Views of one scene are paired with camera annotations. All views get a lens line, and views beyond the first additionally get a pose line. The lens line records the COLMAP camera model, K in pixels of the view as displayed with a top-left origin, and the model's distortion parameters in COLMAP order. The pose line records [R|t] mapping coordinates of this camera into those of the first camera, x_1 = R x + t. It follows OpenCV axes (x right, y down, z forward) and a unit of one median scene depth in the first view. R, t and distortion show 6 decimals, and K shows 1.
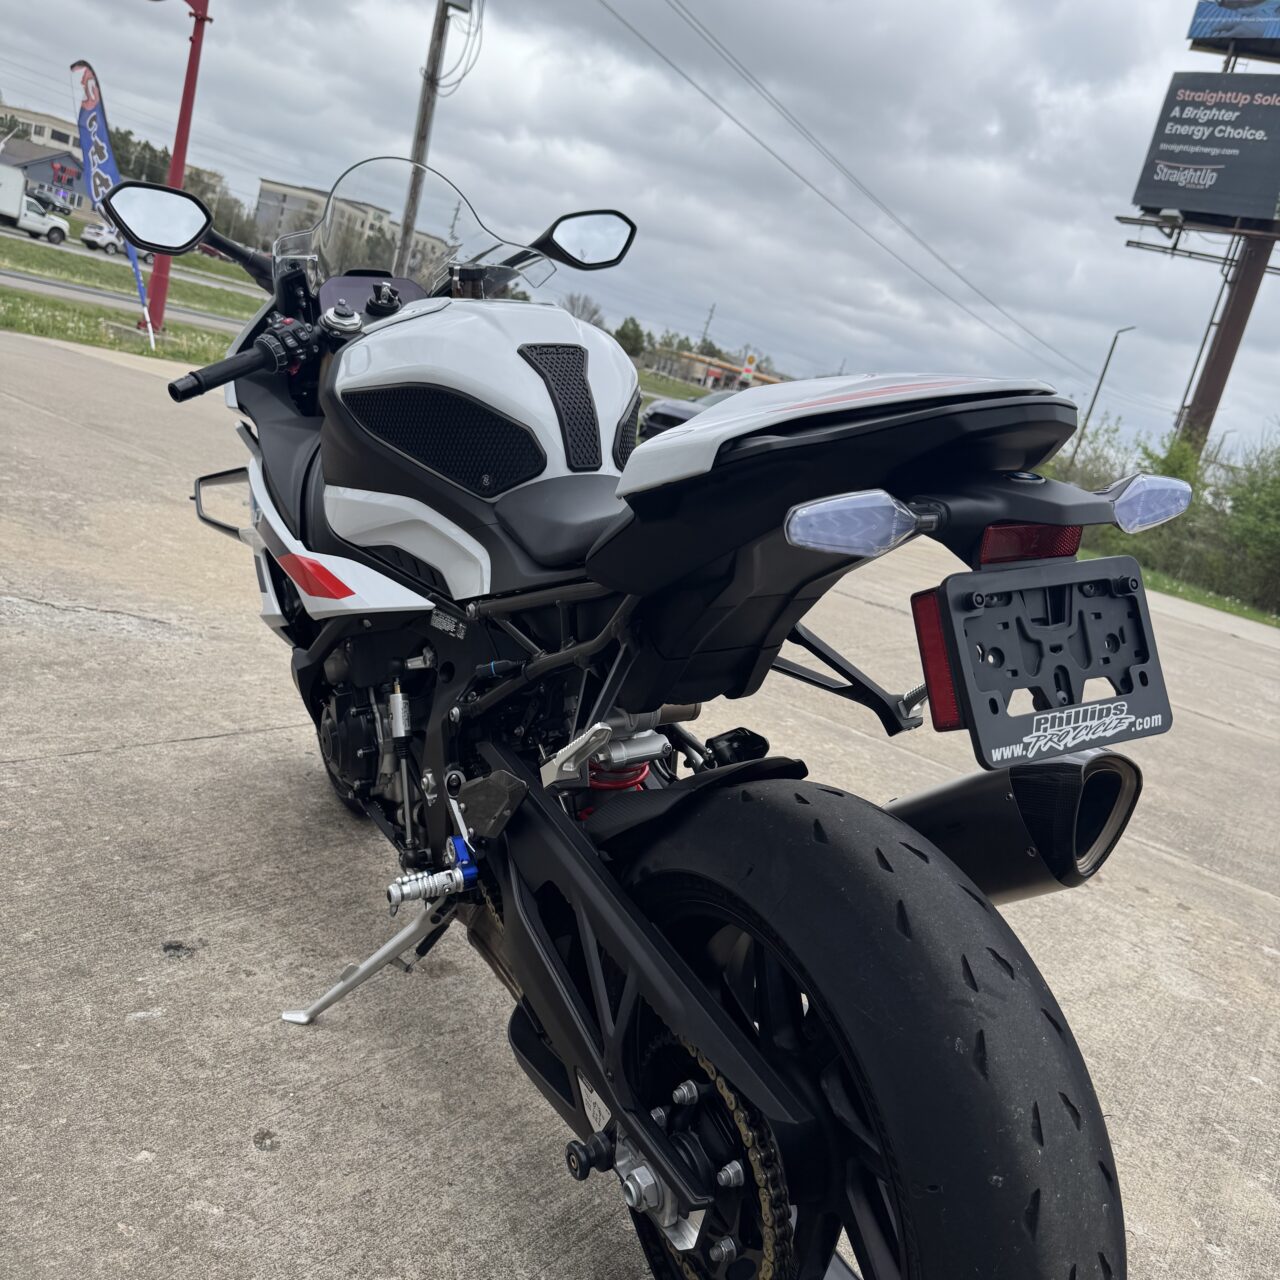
lens RADIAL K [[1223.4, 0, 629.5], [0, 1223.4, 628.3], [0, 0, 1]] dist [0.017898, 0.000000]
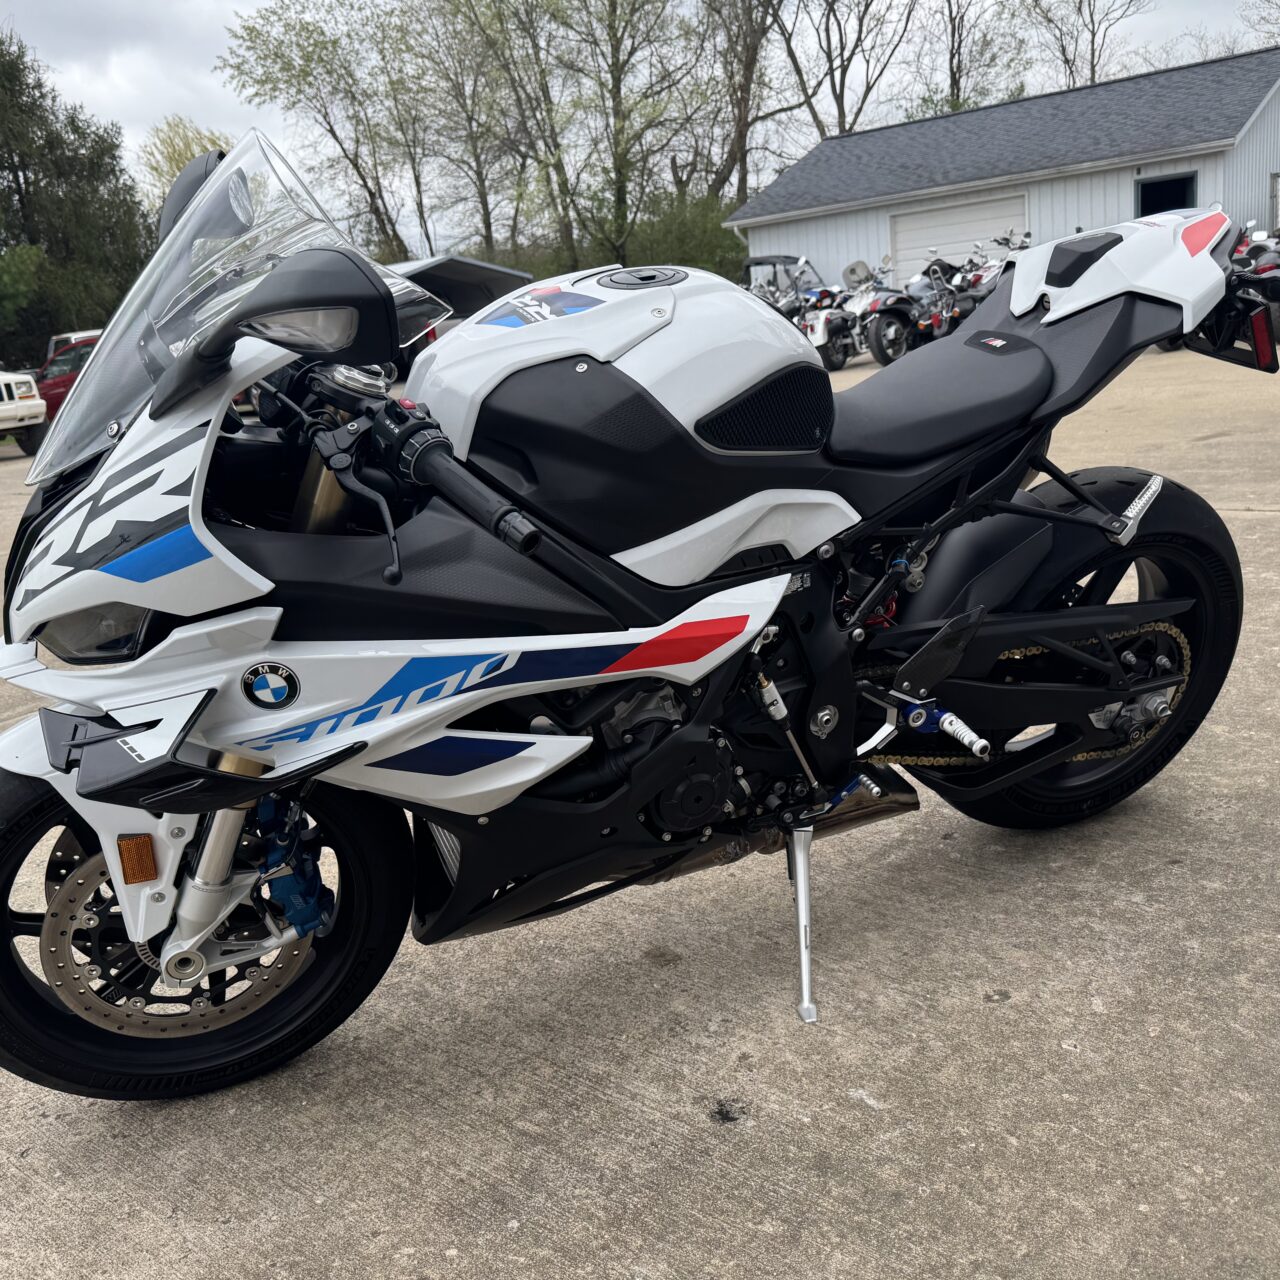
lens RADIAL K [[1223.4, 0, 641.6], [0, 1223.4, 632.3], [0, 0, 1]] dist [0.017898, 0.000000]
pose [[0.082336, -0.505754, 0.858739, -0.938895], [0.324540, 0.828304, 0.456712, -0.426211], [-0.942281, 0.241092, 0.232337, 0.777125]]
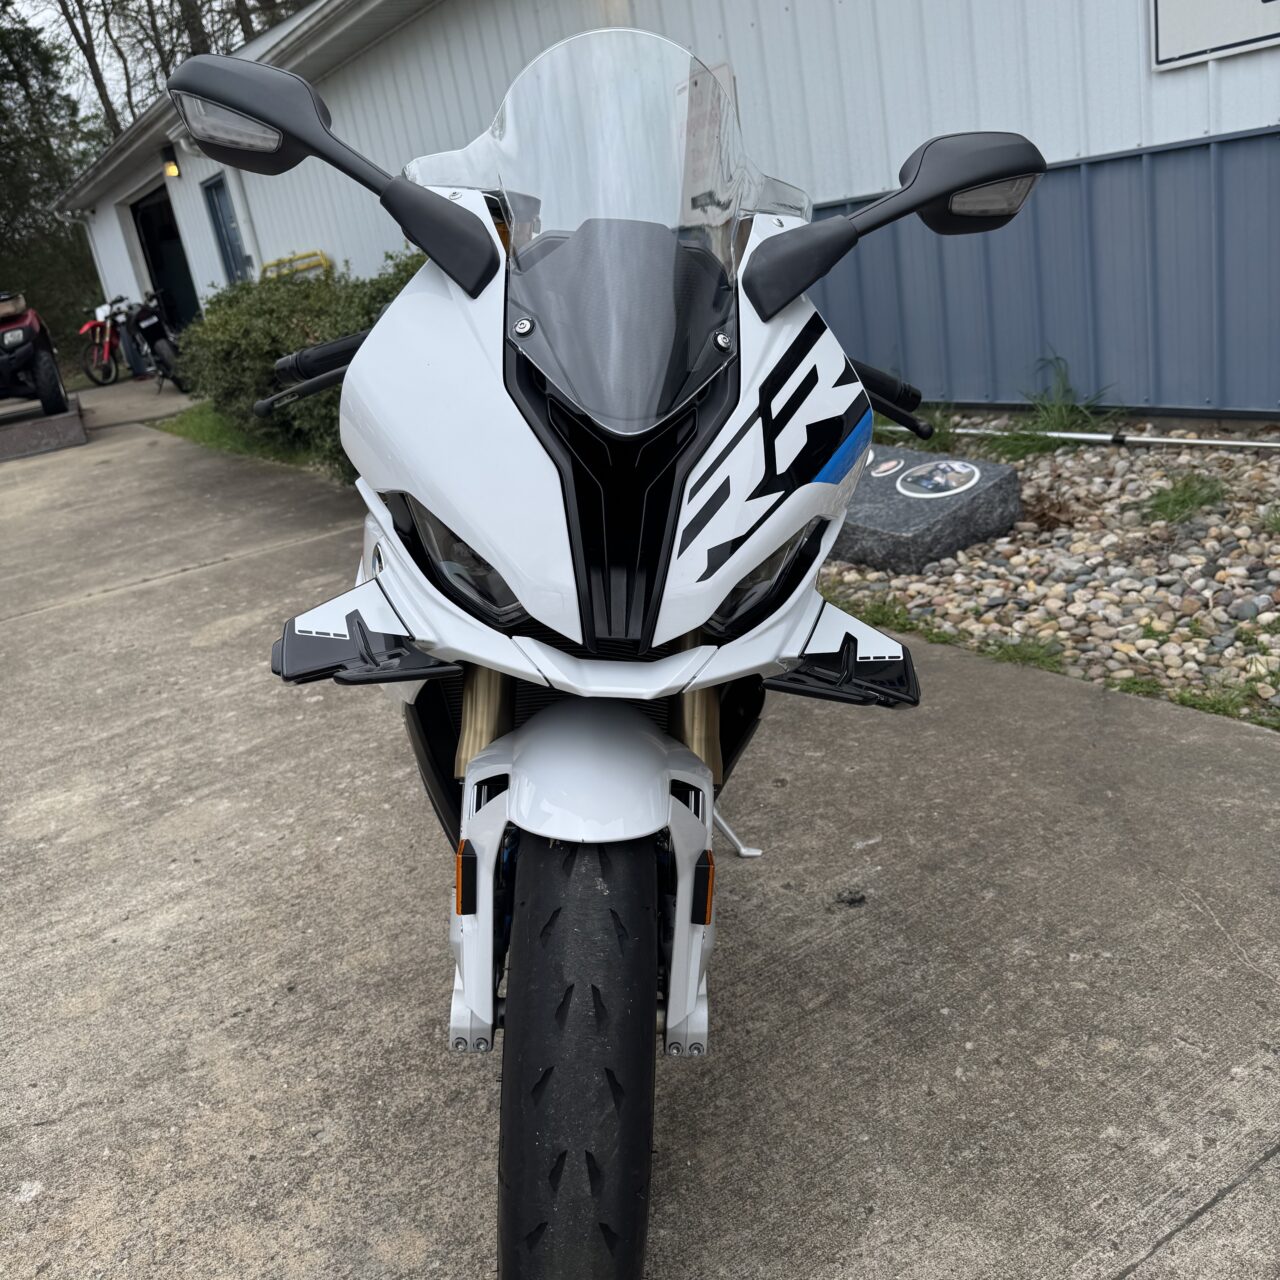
lens RADIAL K [[1223.4, 0, 624.8], [0, 1223.4, 612.3], [0, 0, 1]] dist [0.017898, 0.000000]
pose [[-0.901477, -0.232078, 0.365349, -0.518323], [0.015034, 0.826799, 0.562297, -0.533447], [-0.432567, 0.512390, -0.741850, 1.735805]]
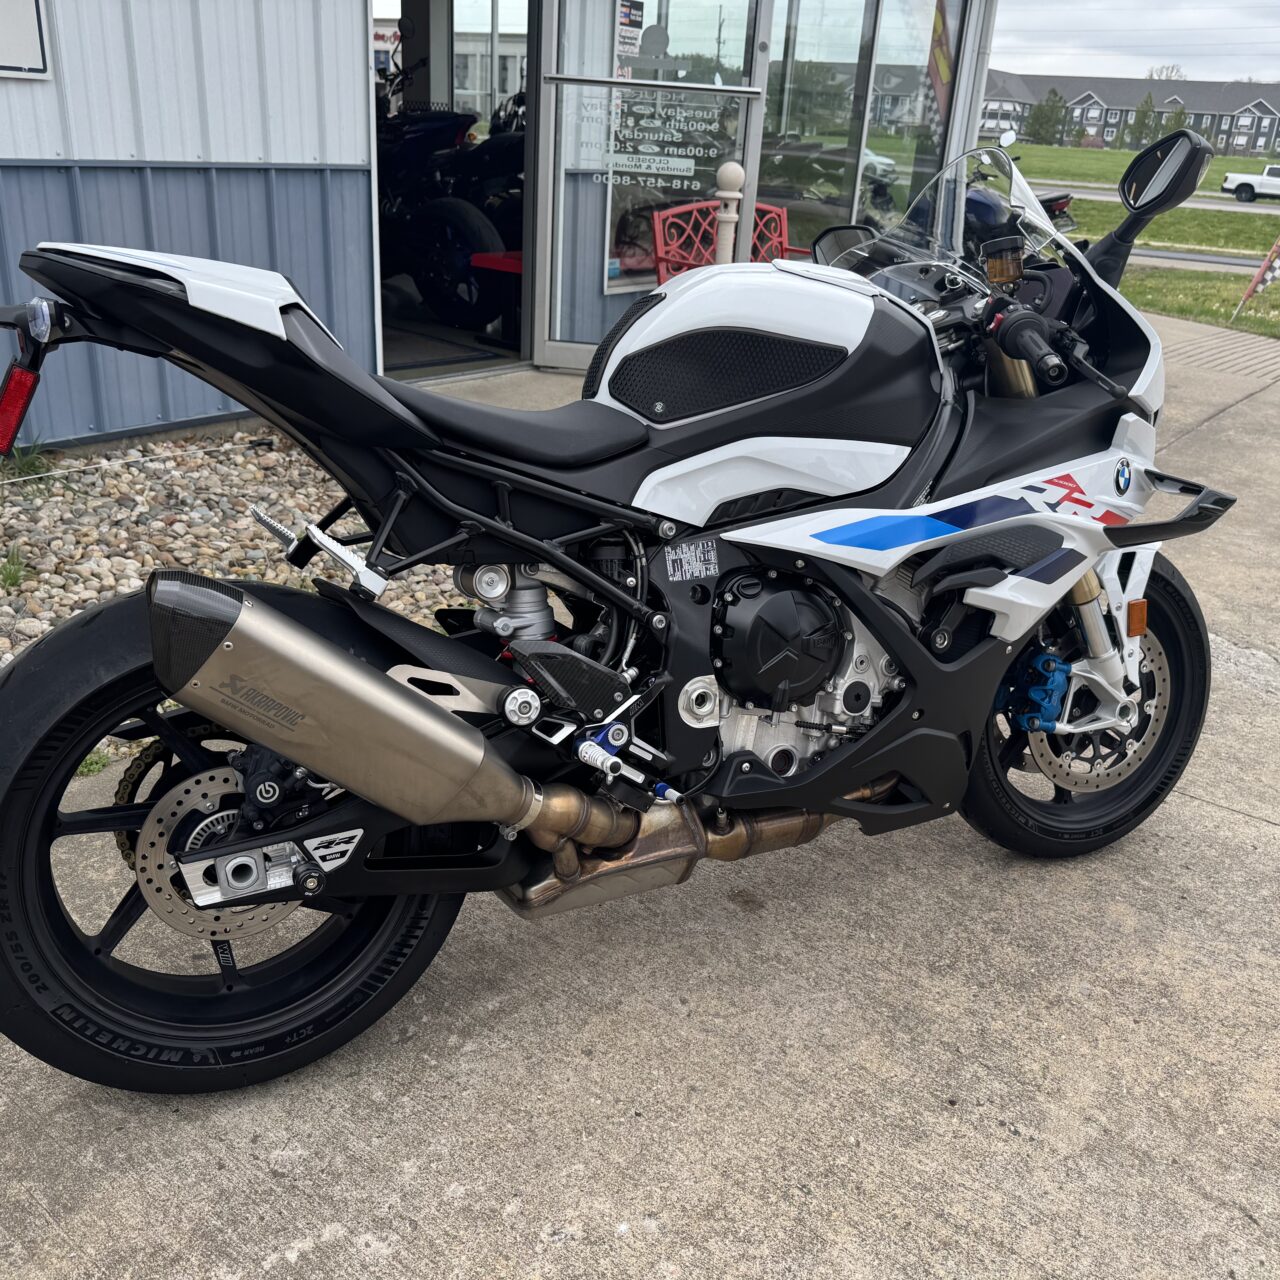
lens RADIAL K [[1223.4, 0, 649.6], [0, 1223.4, 637.2], [0, 0, 1]] dist [0.017898, 0.000000]
pose [[-0.038053, 0.137522, -0.989767, 0.943113], [-0.268517, 0.952648, 0.142688, -0.076645], [0.962523, 0.271199, 0.000676, 0.919306]]
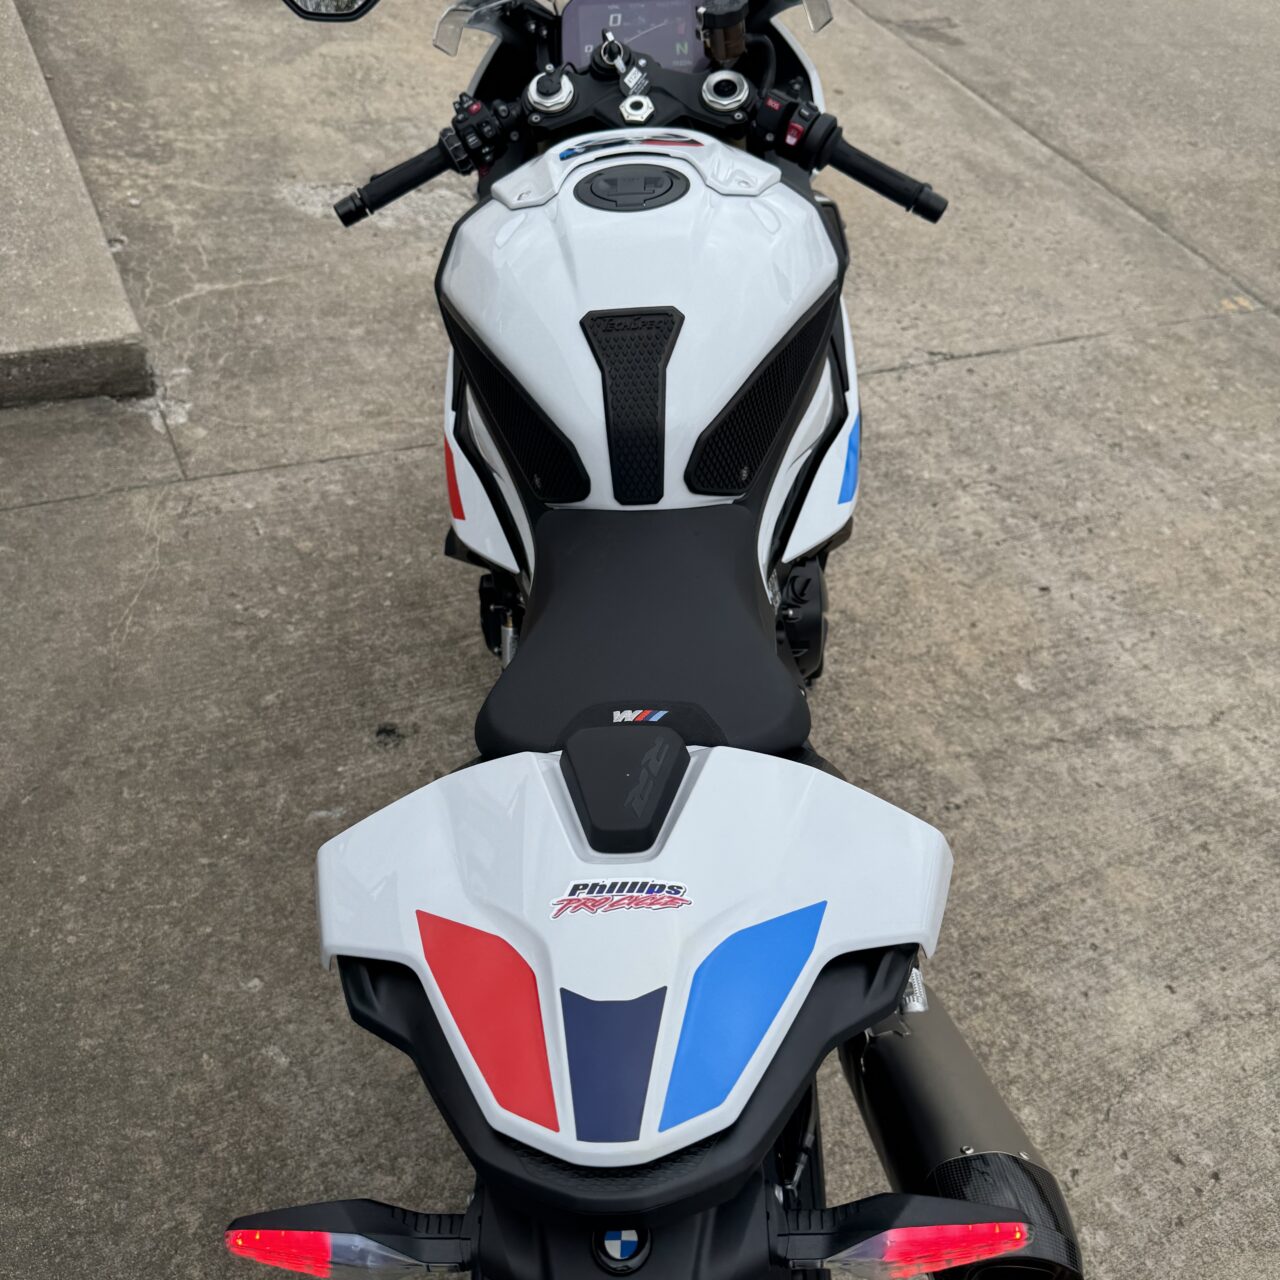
lens RADIAL K [[1223.4, 0, 643.3], [0, 1223.4, 637.7], [0, 0, 1]] dist [0.017898, 0.000000]
pose [[0.868753, 0.276534, -0.410850, 0.251669], [-0.051850, 0.875815, 0.479854, -0.348418], [0.492524, -0.395572, 0.775205, 0.302303]]
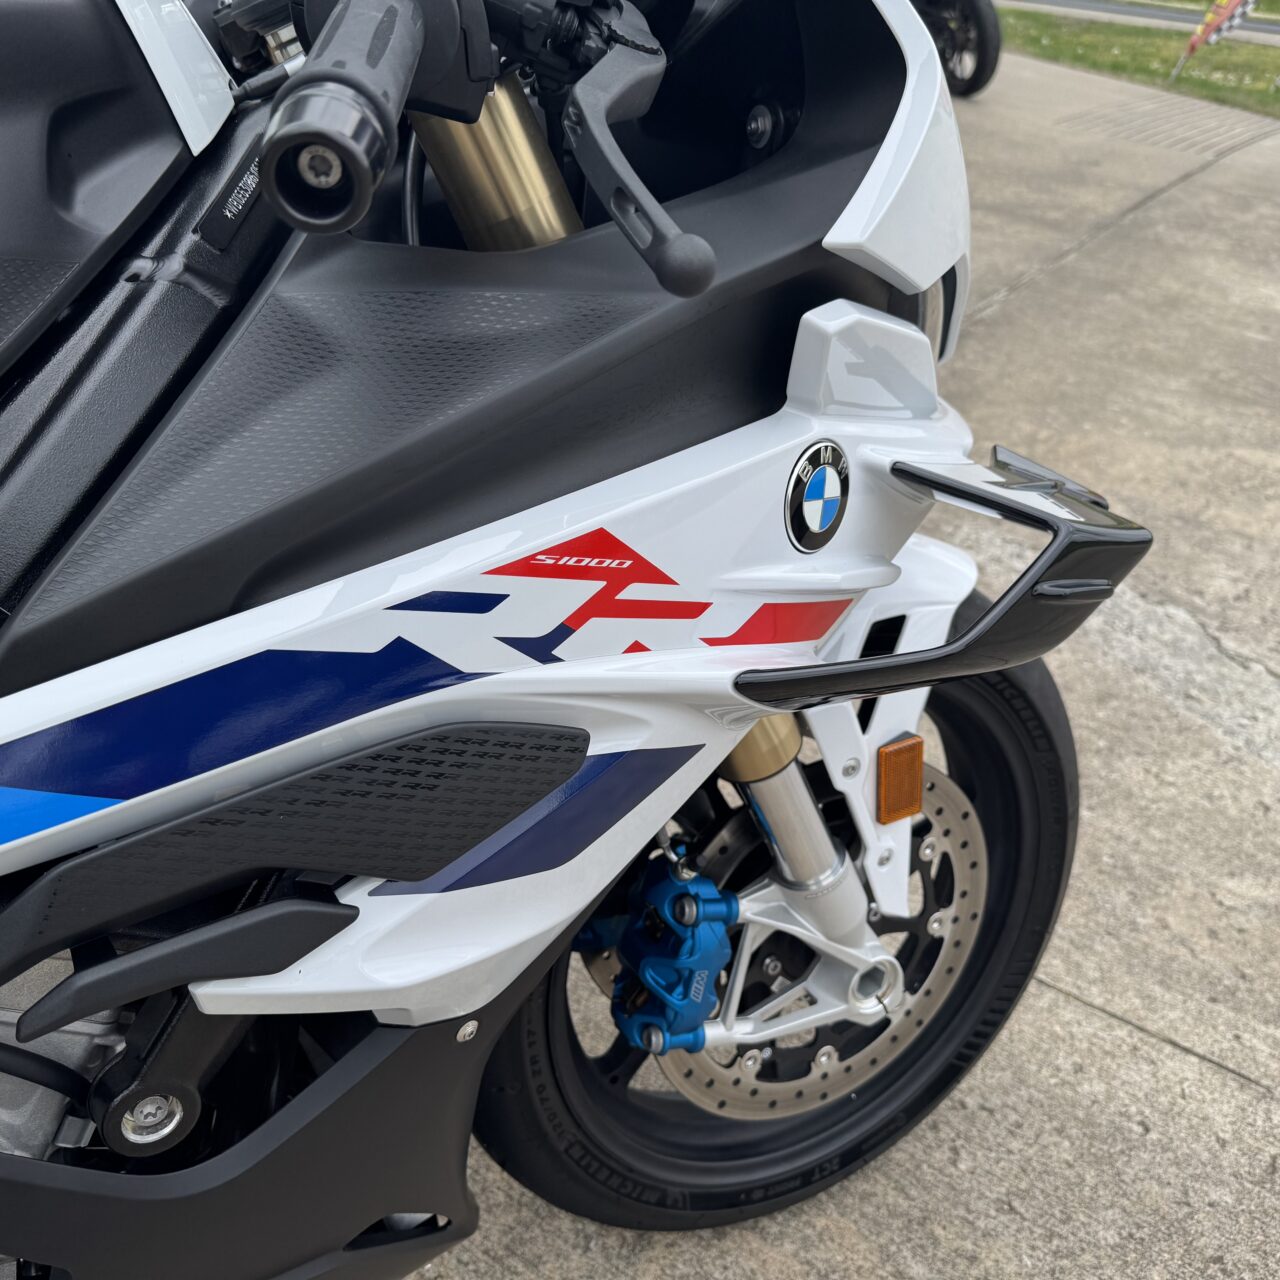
lens RADIAL K [[1223.4, 0, 635.4], [0, 1223.4, 643.3], [0, 0, 1]] dist [0.017898, 0.000000]
pose [[0.014418, 0.307059, -0.951581, 0.205217], [-0.265337, 0.918736, 0.292440, -0.217384], [0.964048, 0.248273, 0.094721, 1.202721]]
